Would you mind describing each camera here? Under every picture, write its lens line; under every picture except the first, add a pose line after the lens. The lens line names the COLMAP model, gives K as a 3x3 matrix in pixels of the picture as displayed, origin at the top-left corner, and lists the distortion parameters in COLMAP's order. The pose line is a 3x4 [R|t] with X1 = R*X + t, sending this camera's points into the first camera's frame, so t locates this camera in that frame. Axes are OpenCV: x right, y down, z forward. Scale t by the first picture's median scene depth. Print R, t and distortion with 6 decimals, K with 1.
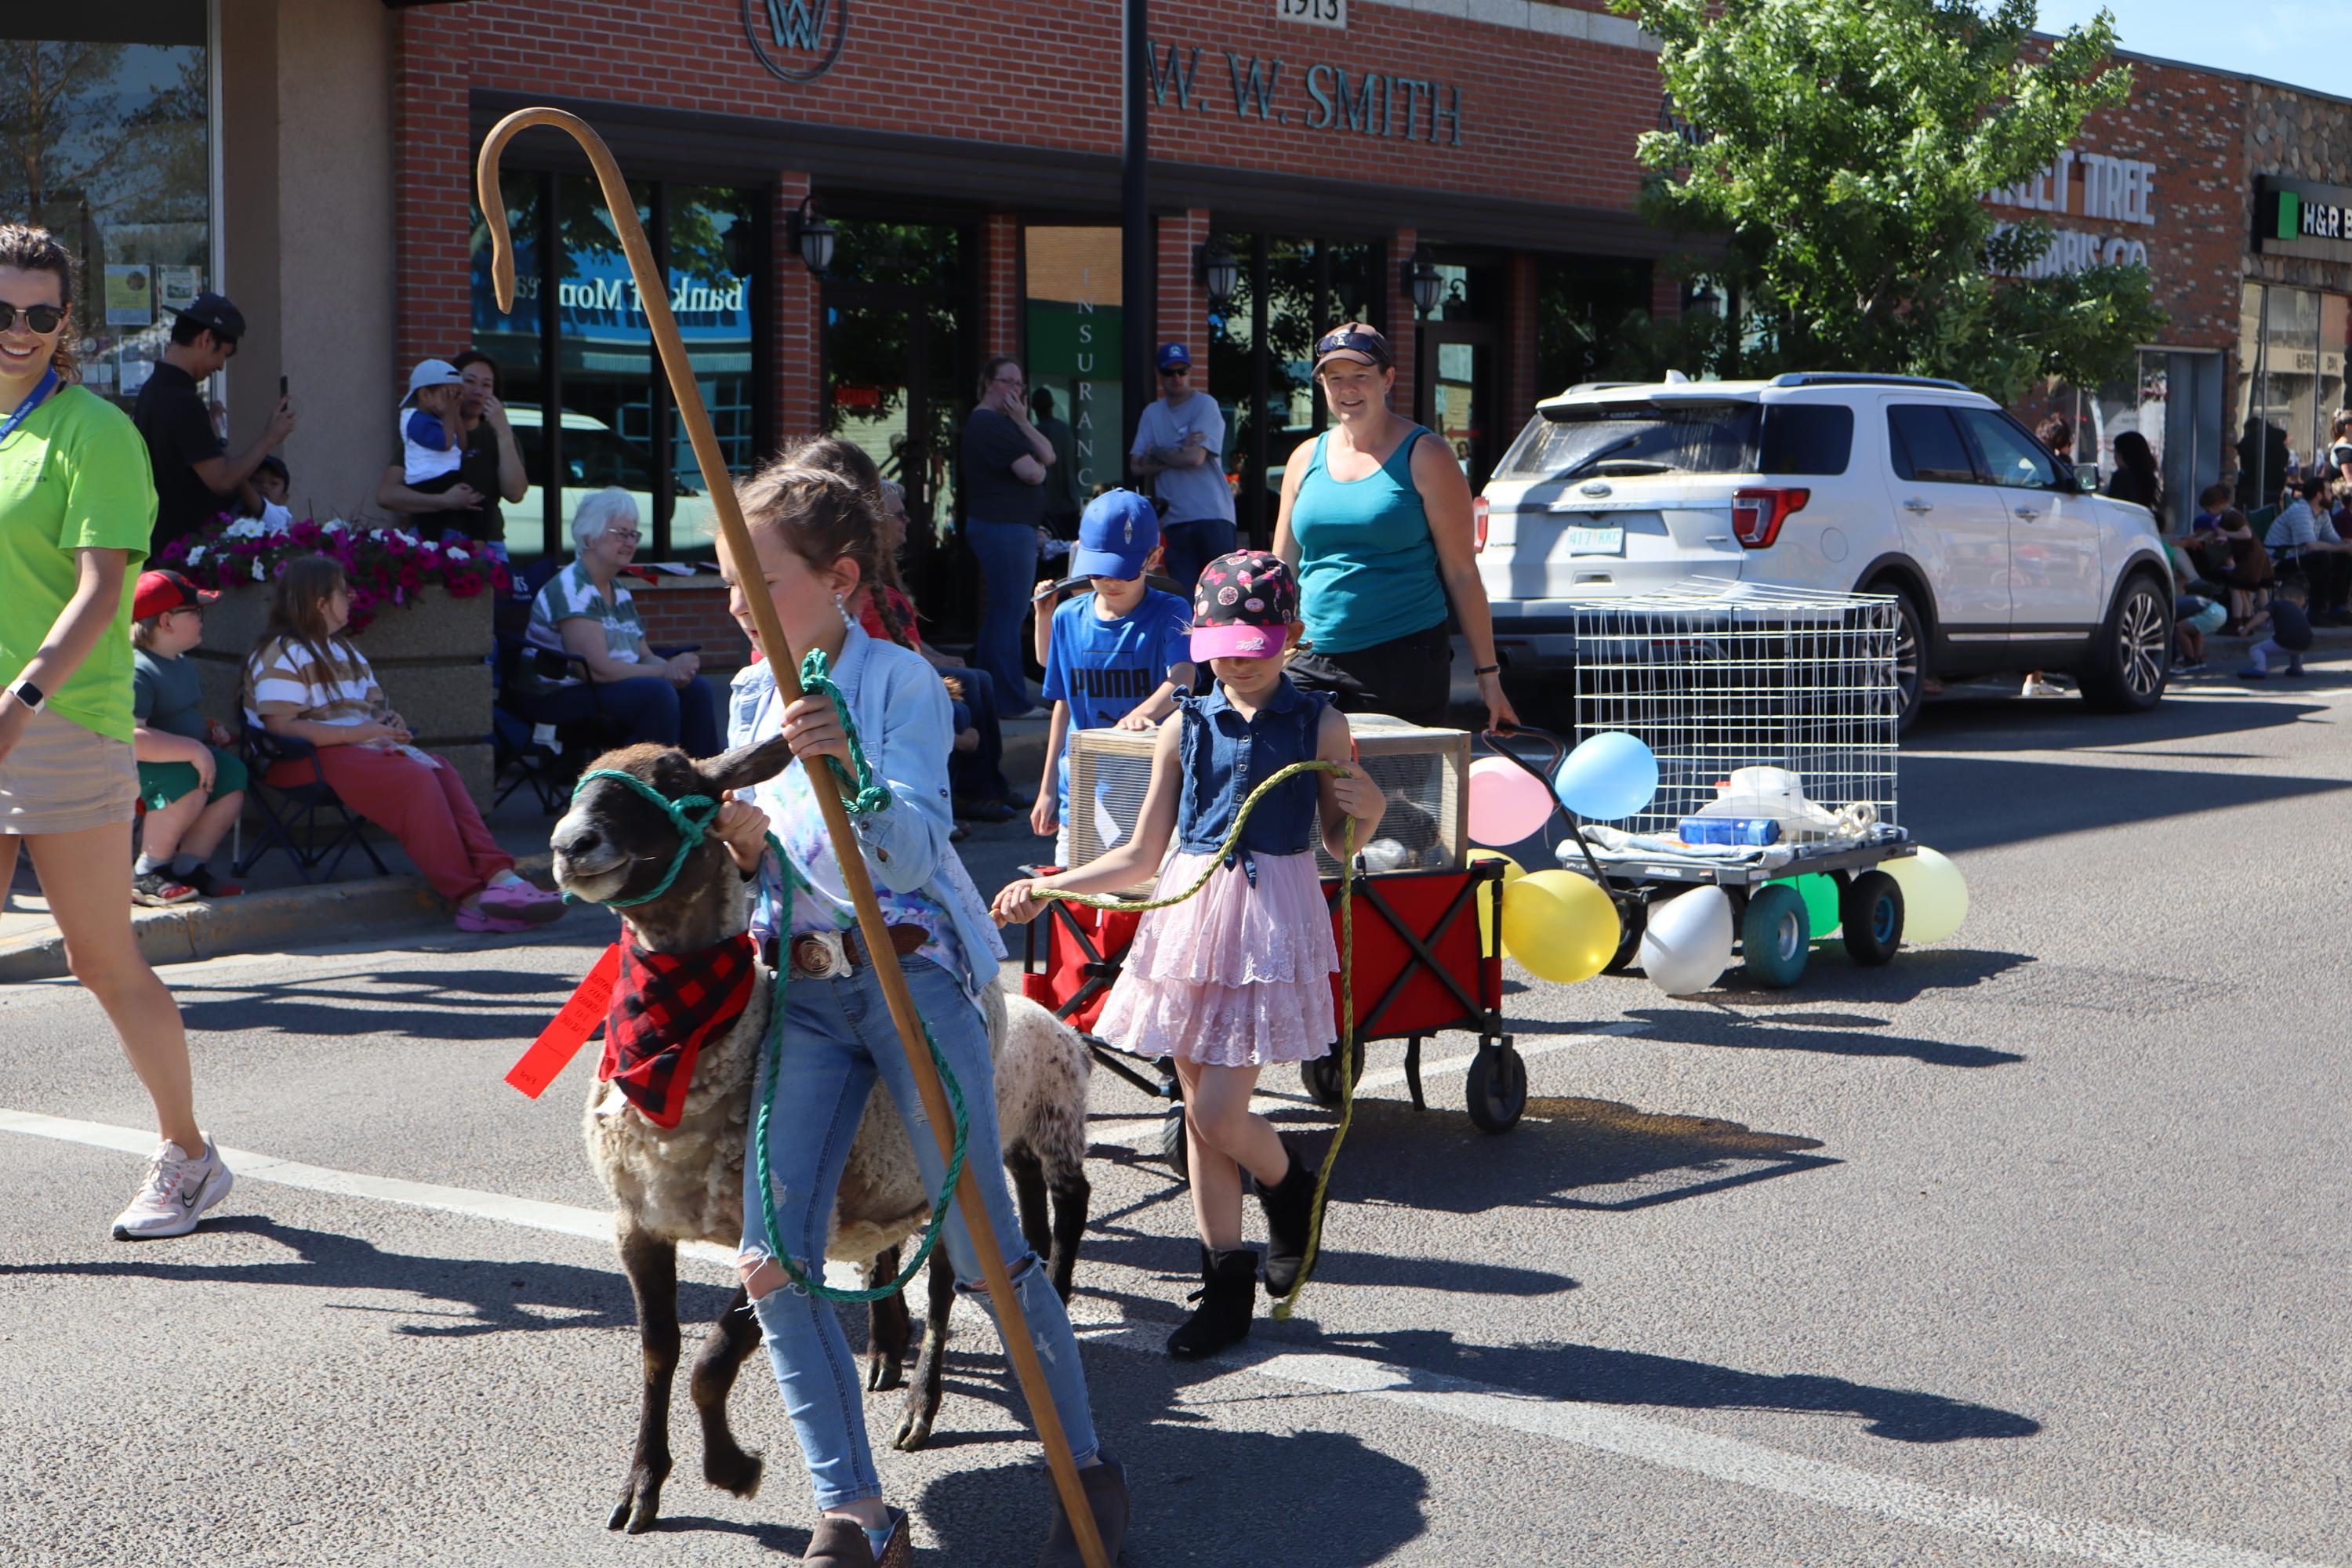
lens RADIAL K [[3753.4, 0, 1169.5], [0, 3753.4, 782.5], [0, 0, 1]] dist [-0.009343, 0.008628]
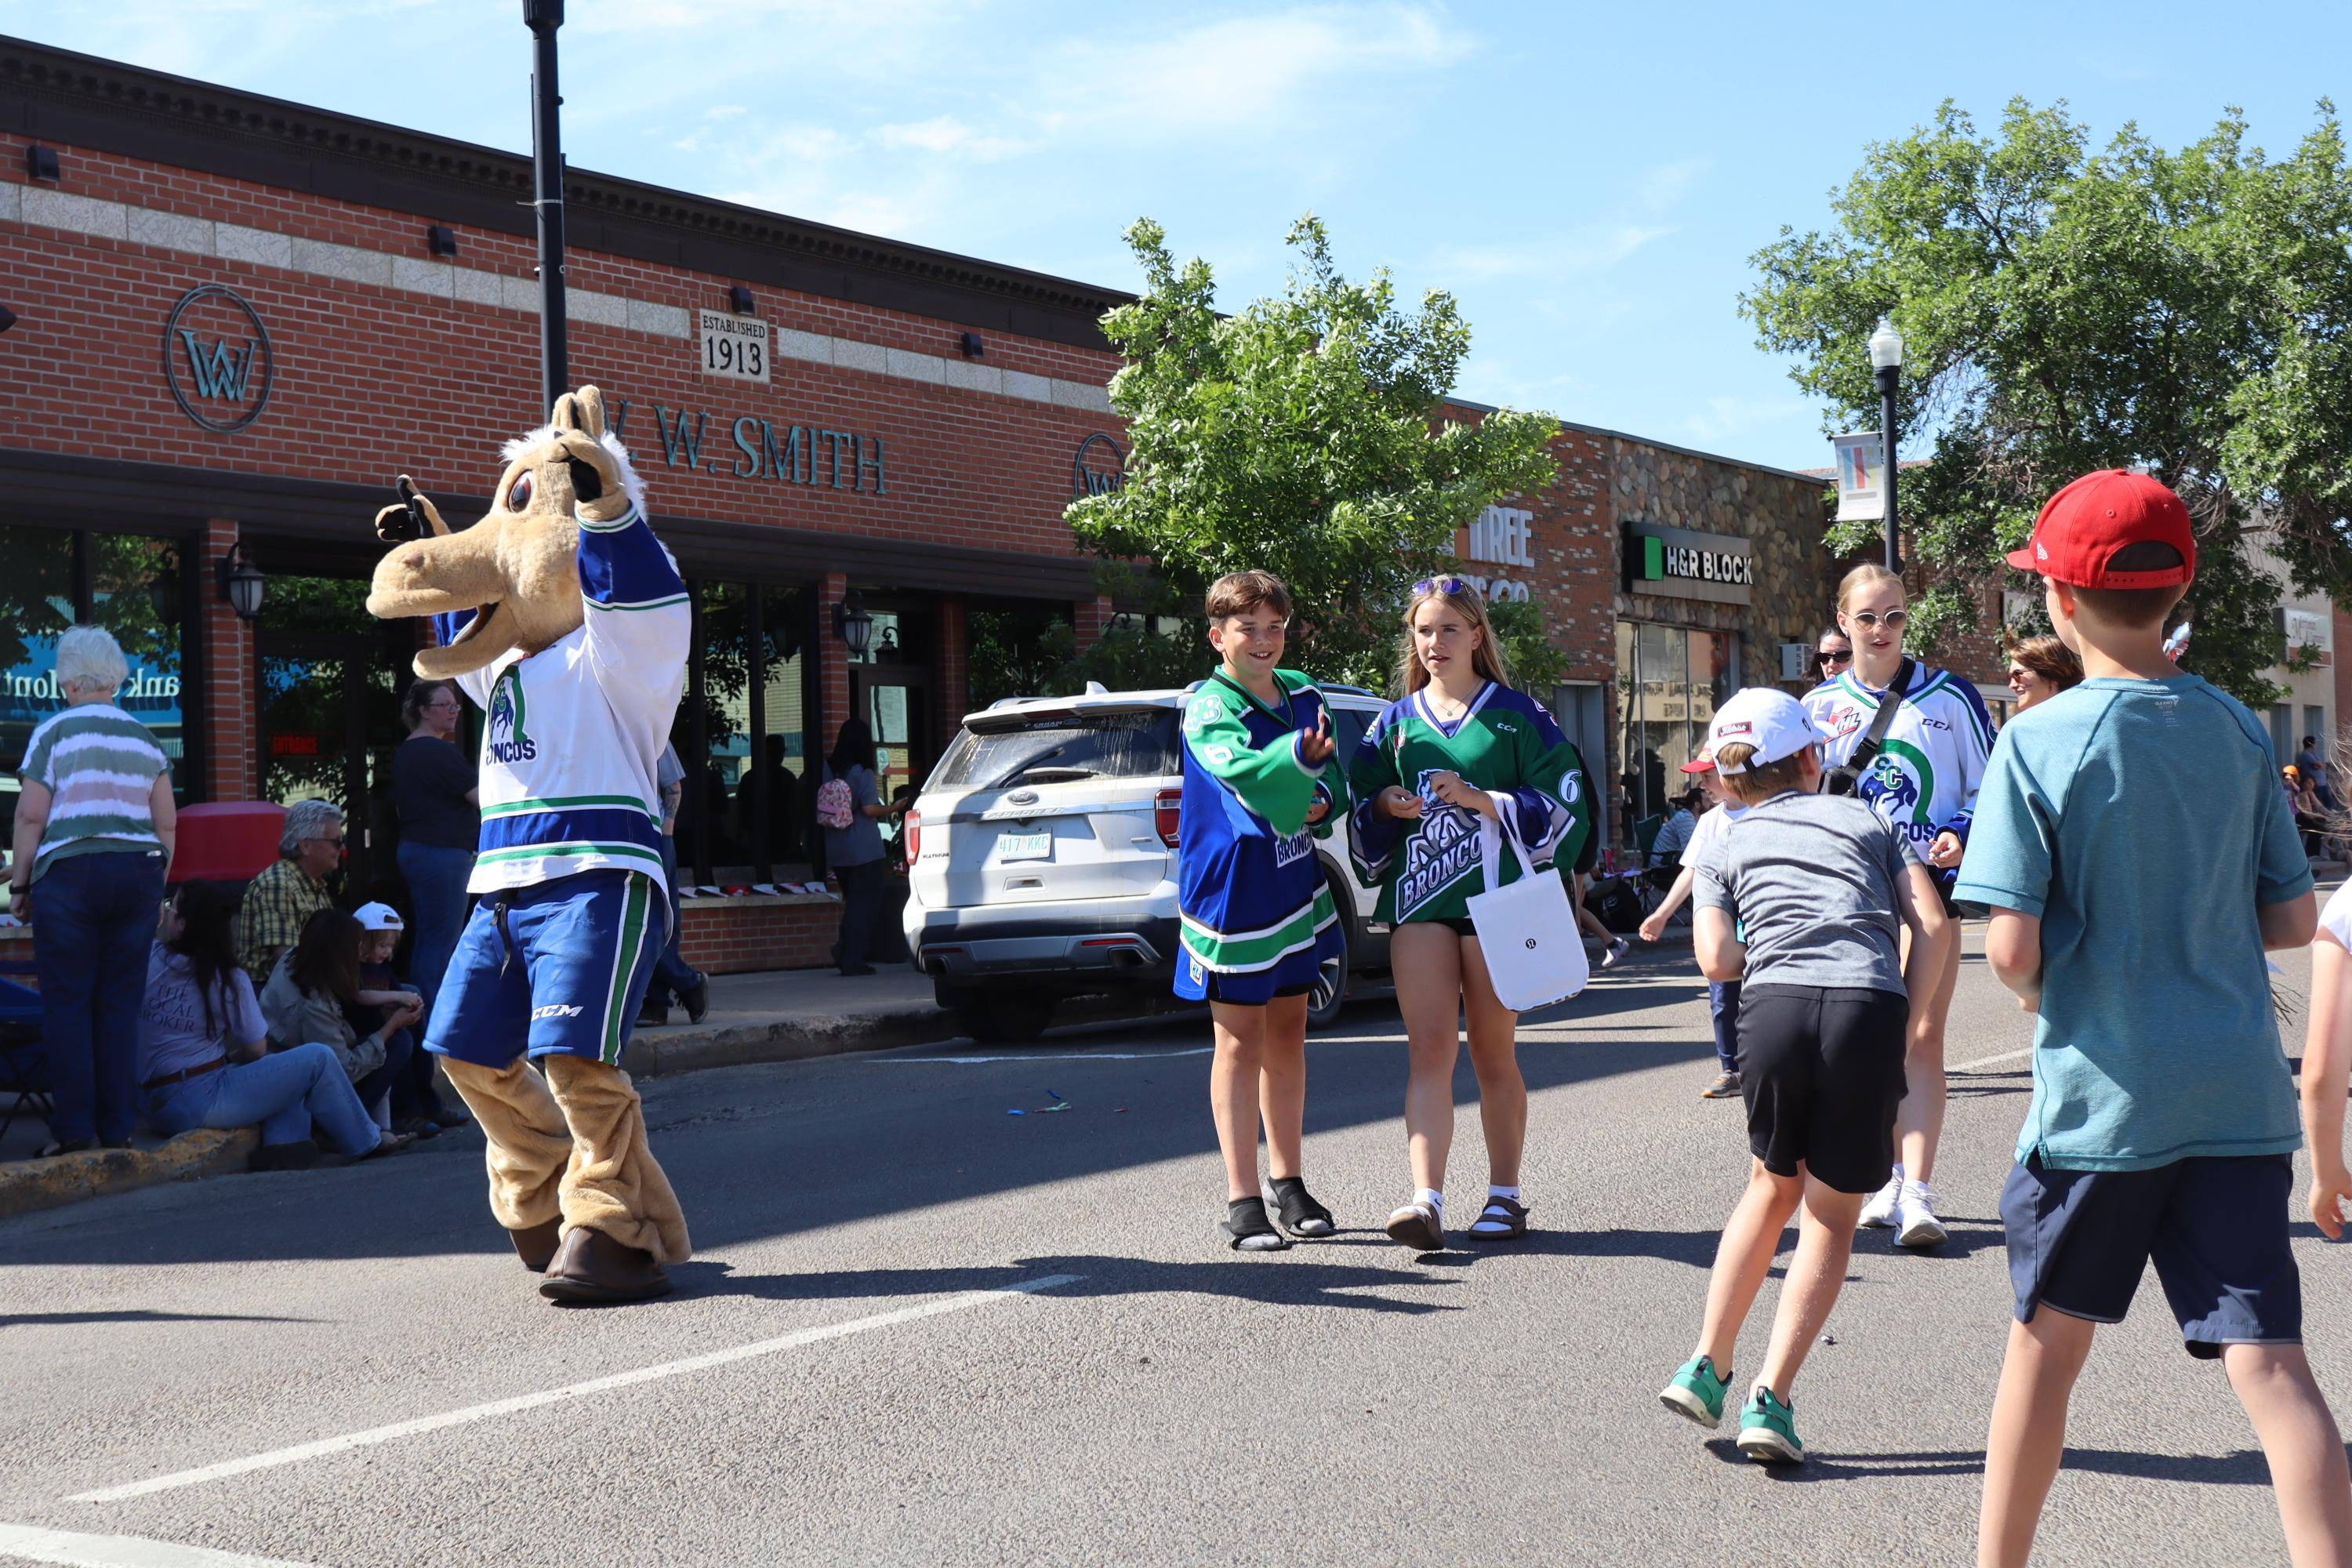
lens RADIAL K [[3519.0, 0, 1176.0], [0, 3519.0, 784.0], [0, 0, 1]] dist [-0.016707, -0.022521]
pose [[0.987919, -0.032685, 0.151488, 0.007571], [0.047824, 0.994096, -0.097397, 0.011415], [-0.147410, 0.103465, 0.983649, 0.037896]]
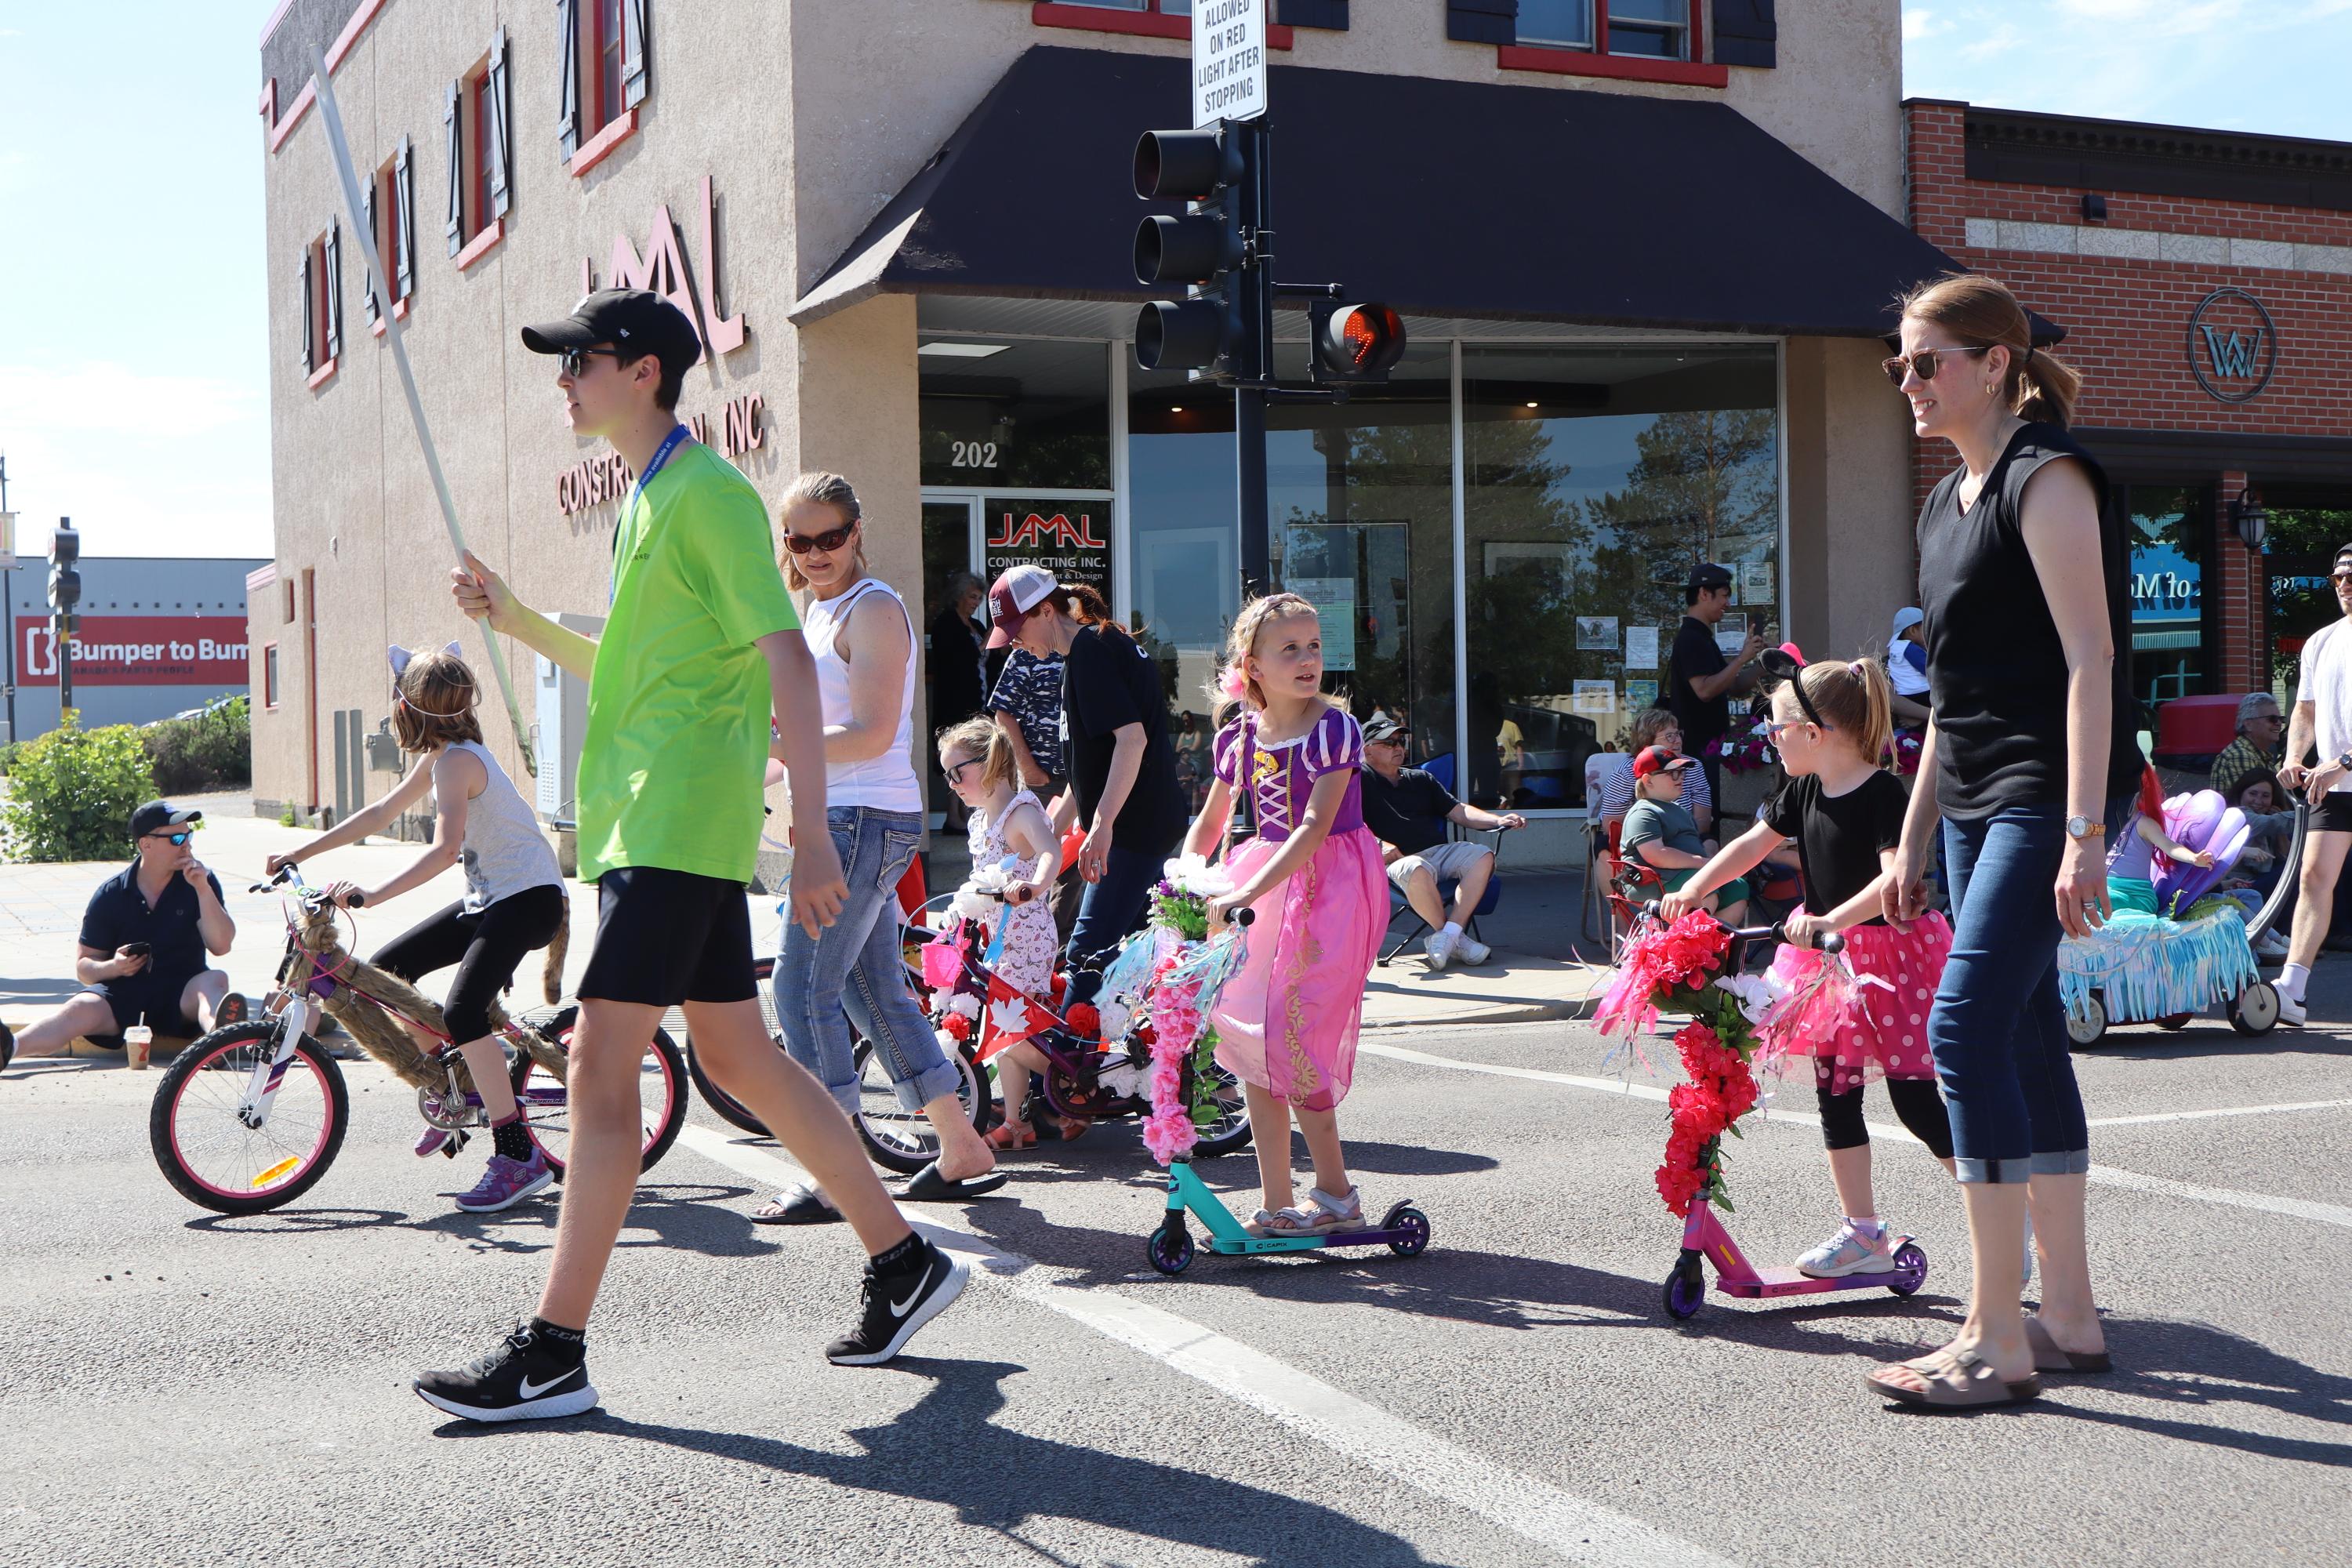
lens RADIAL K [[2966.2, 0, 1182.9], [0, 2966.2, 770.4], [0, 0, 1]] dist [-0.008645, -0.007825]
pose [[0.888009, -0.017152, -0.459505, 0.043295], [-0.017700, 0.997288, -0.071431, 0.018380], [0.459485, 0.071565, 0.885298, -0.060197]]
